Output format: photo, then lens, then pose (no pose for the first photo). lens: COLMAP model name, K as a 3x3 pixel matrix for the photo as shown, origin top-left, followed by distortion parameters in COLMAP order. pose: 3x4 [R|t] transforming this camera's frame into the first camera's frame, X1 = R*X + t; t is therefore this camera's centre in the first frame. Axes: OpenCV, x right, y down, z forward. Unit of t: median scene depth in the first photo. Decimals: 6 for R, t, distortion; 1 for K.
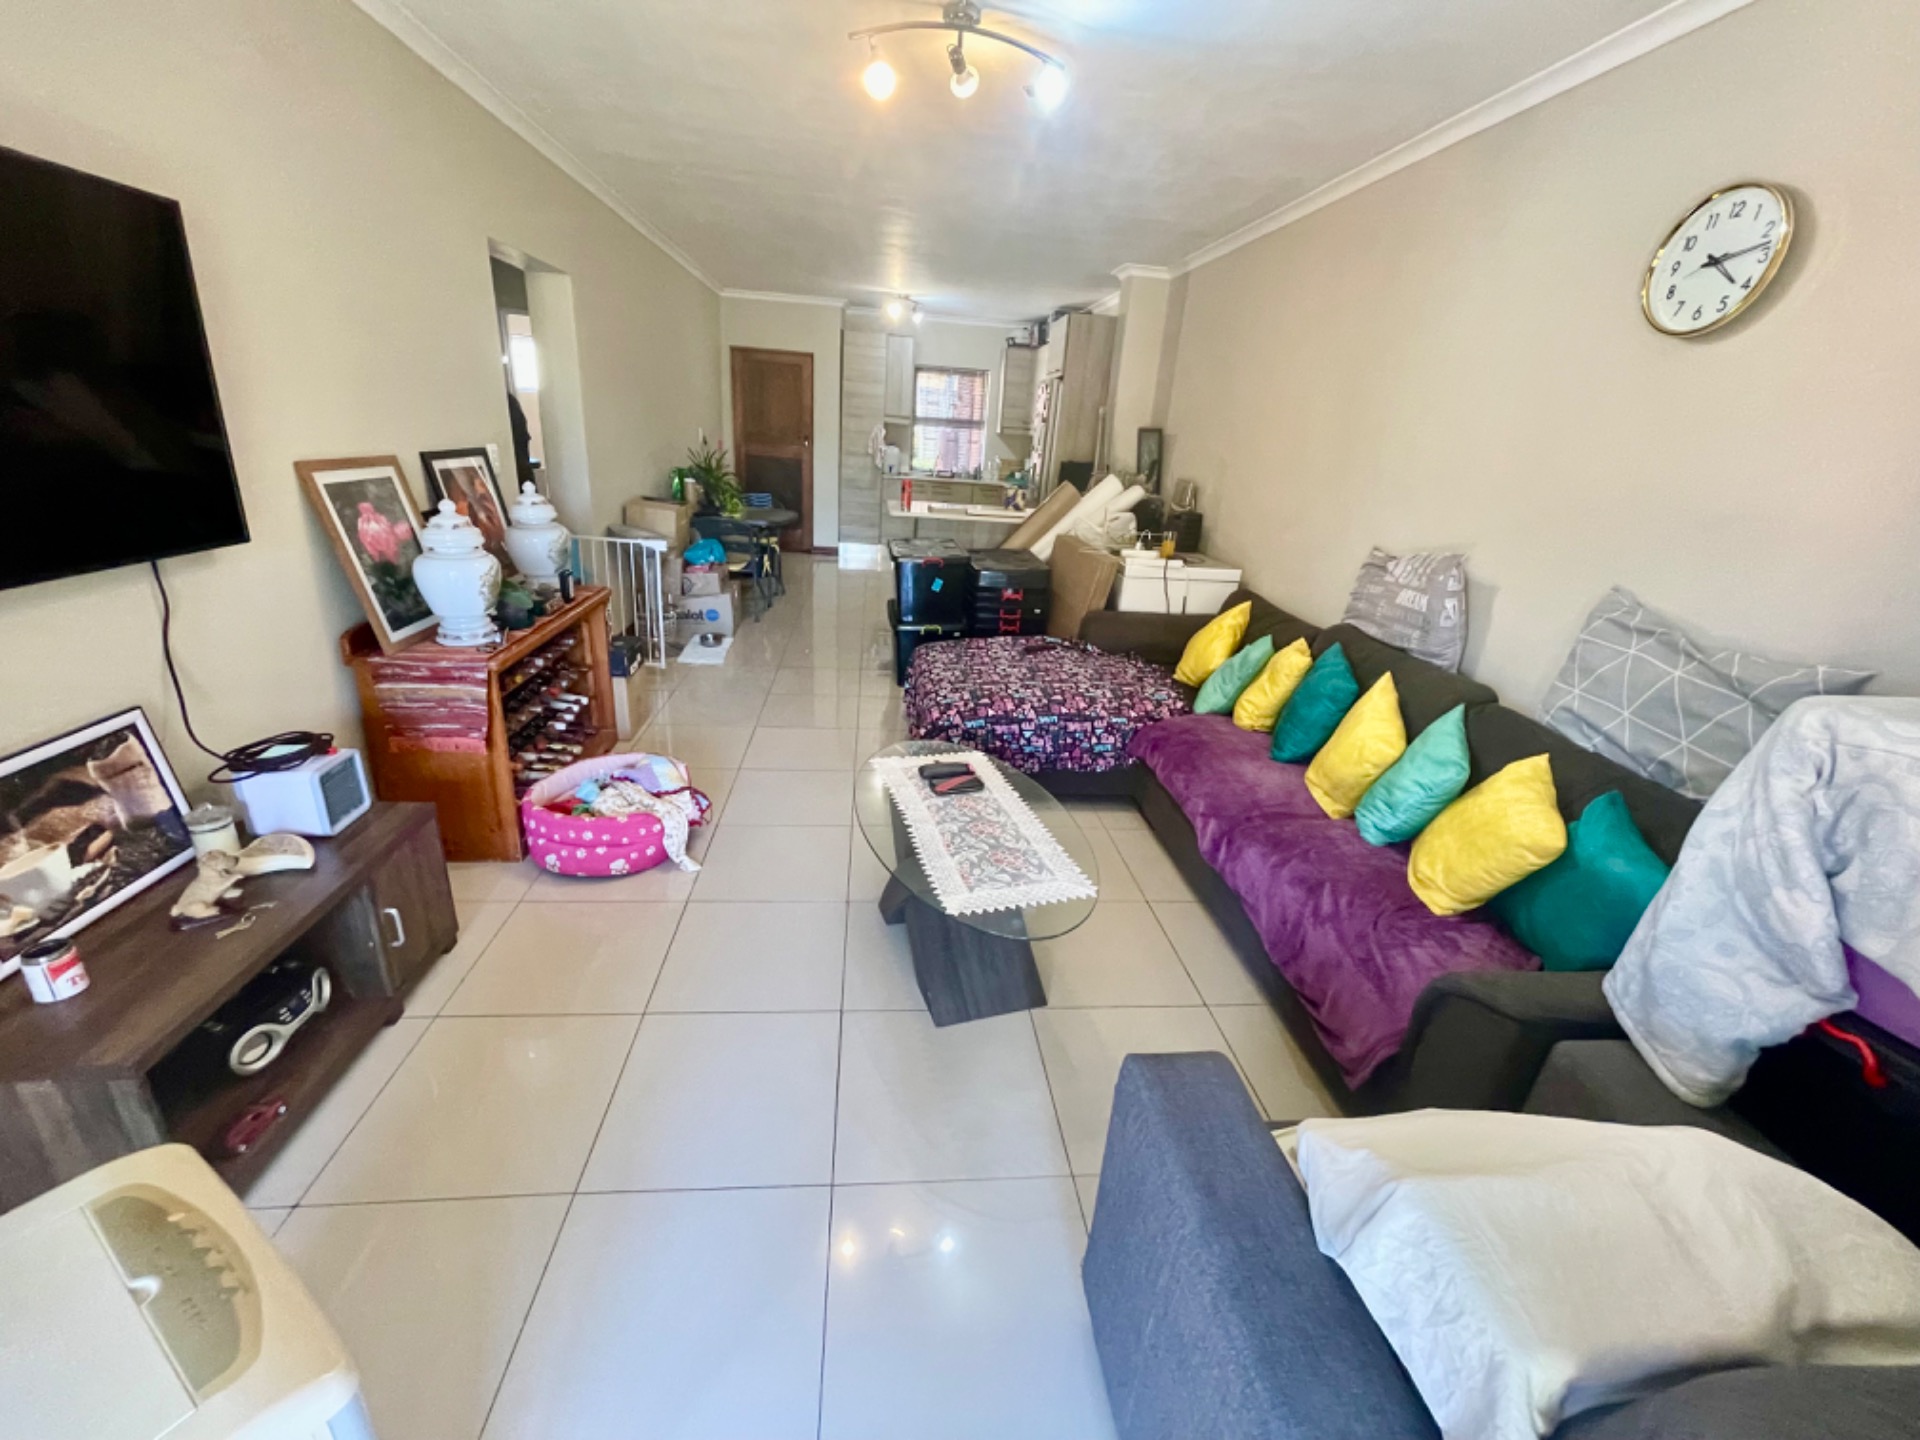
lens RADIAL K [[784.2, 0, 950.8], [0, 784.2, 727.1], [0, 0, 1]] dist [-0.000585, 0.001465]
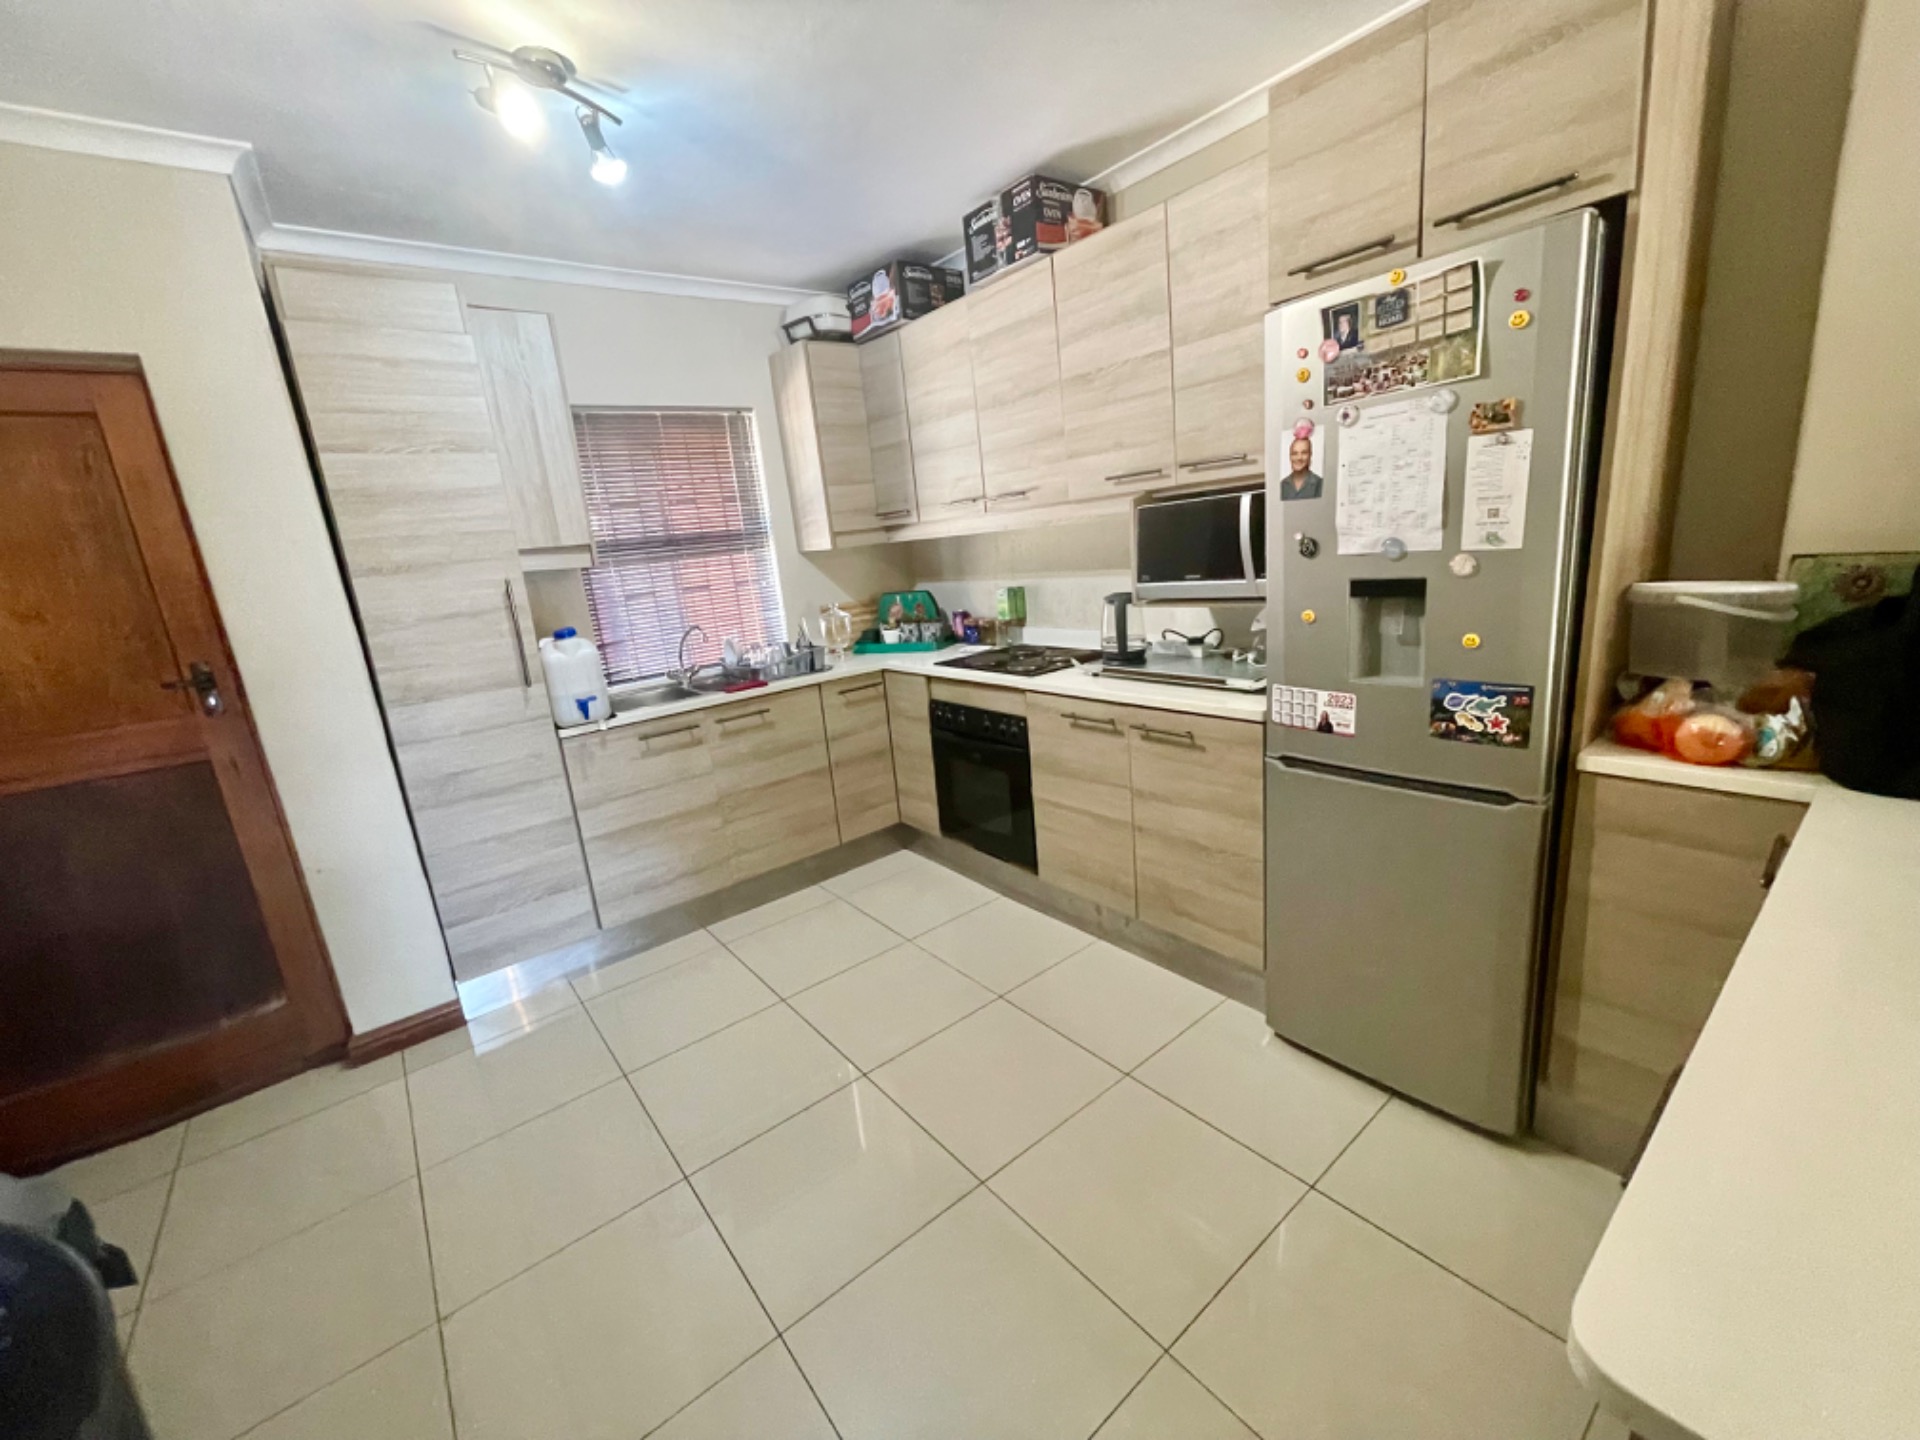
lens RADIAL K [[784.2, 0, 958.1], [0, 784.2, 718.0], [0, 0, 1]] dist [-0.000585, 0.001465]
pose [[0.825380, -0.269154, 0.496290, -0.110319], [0.339858, 0.938804, -0.056074, -0.255828], [-0.450826, 0.214951, 0.866344, 0.659896]]
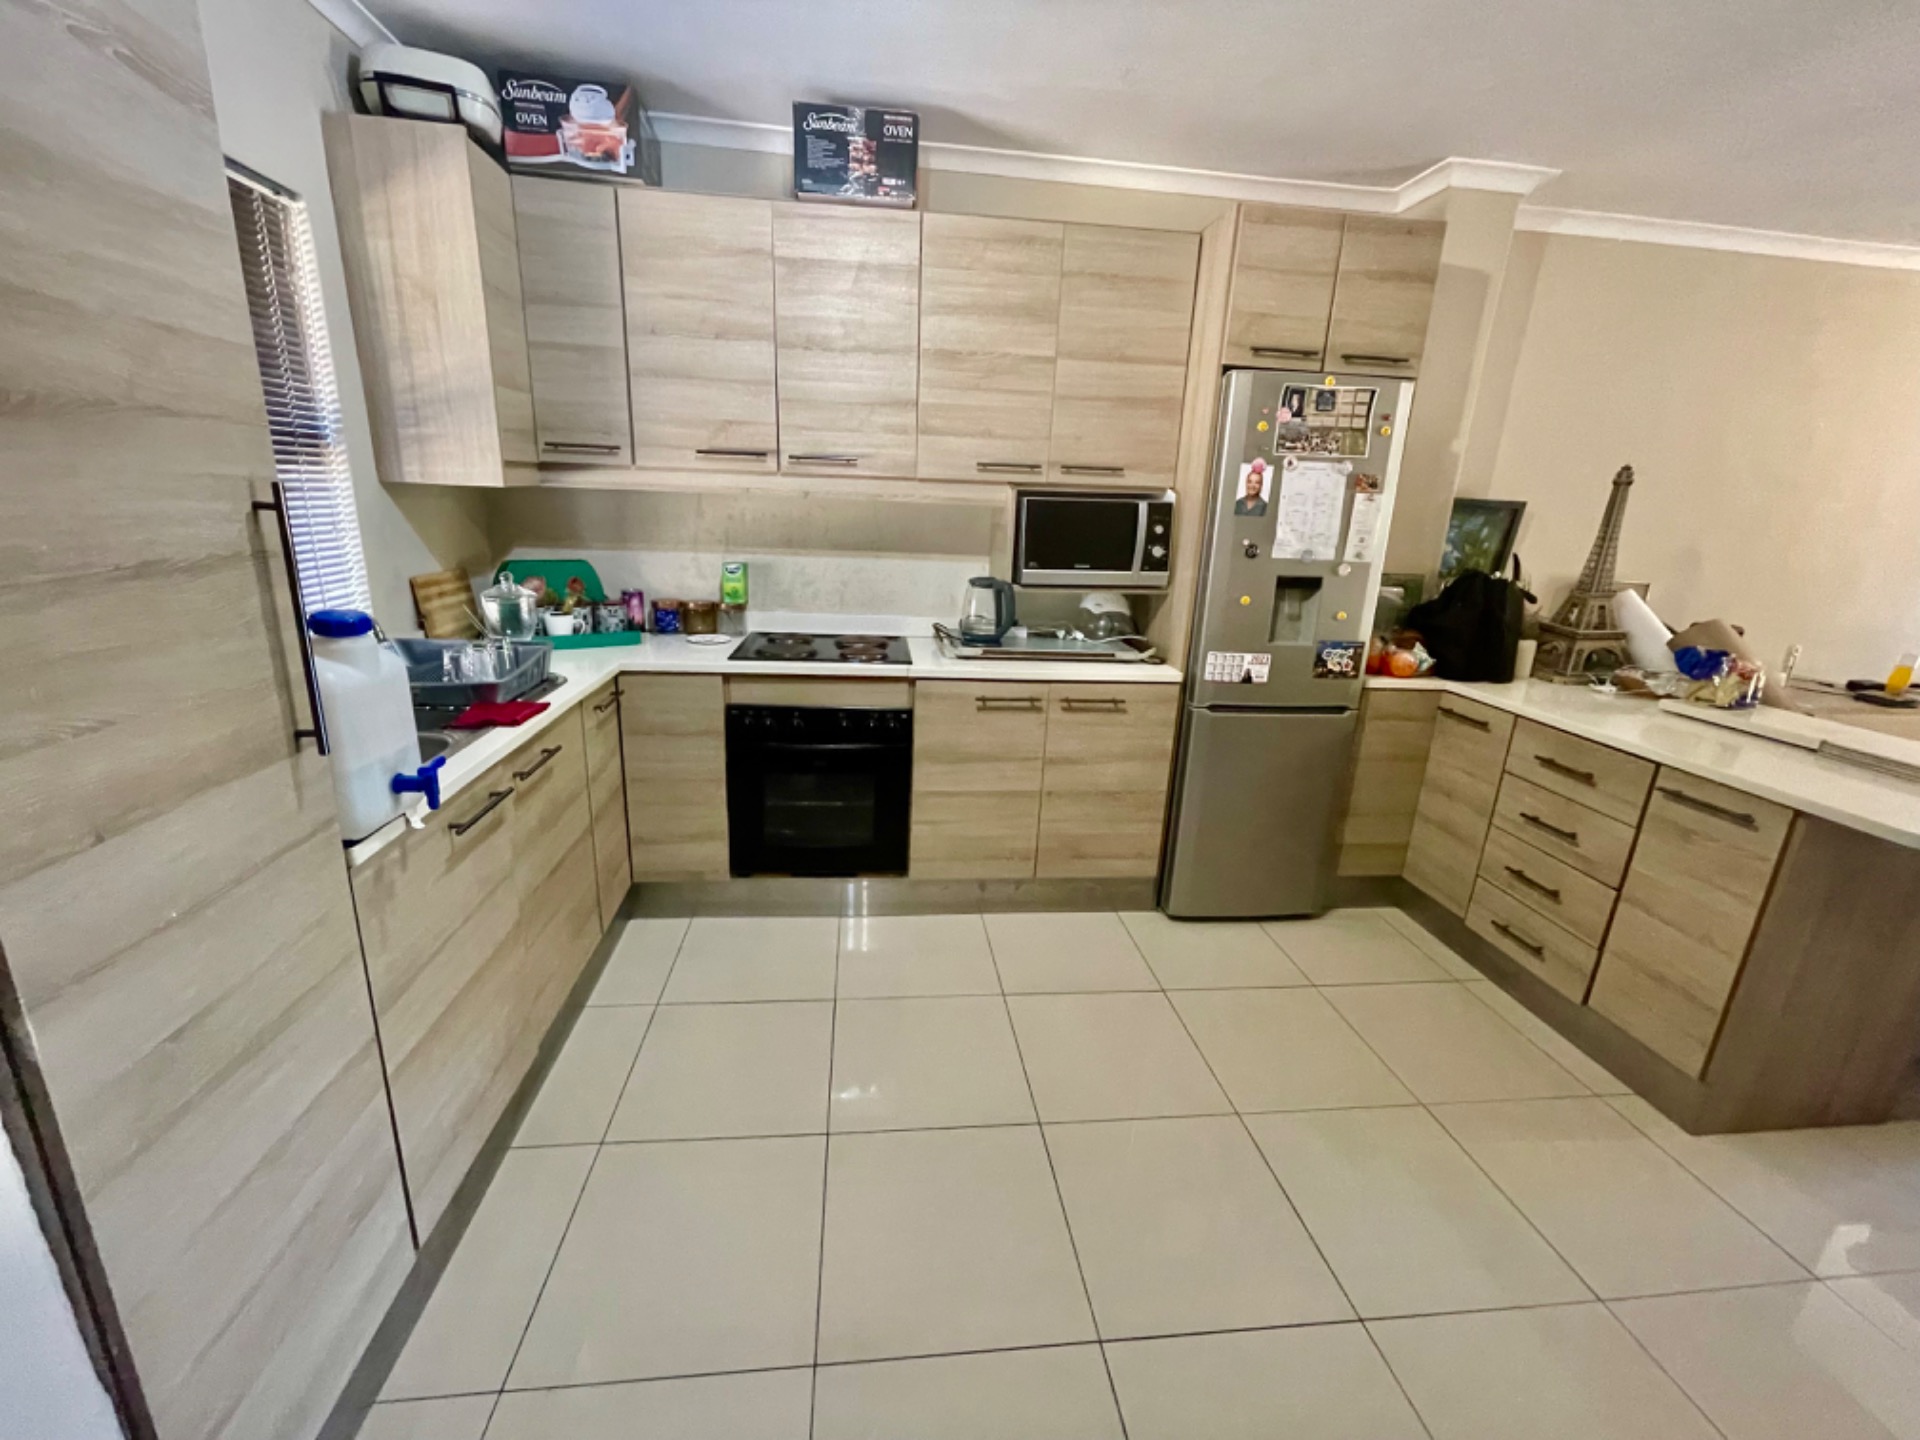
lens RADIAL K [[784.2, 0, 950.6], [0, 784.2, 718.5], [0, 0, 1]] dist [-0.000585, 0.001465]
pose [[-0.022103, -0.337313, 0.941133, -0.212997], [0.320536, 0.889277, 0.326255, -0.356862], [-0.946978, 0.308878, 0.088466, 0.894713]]
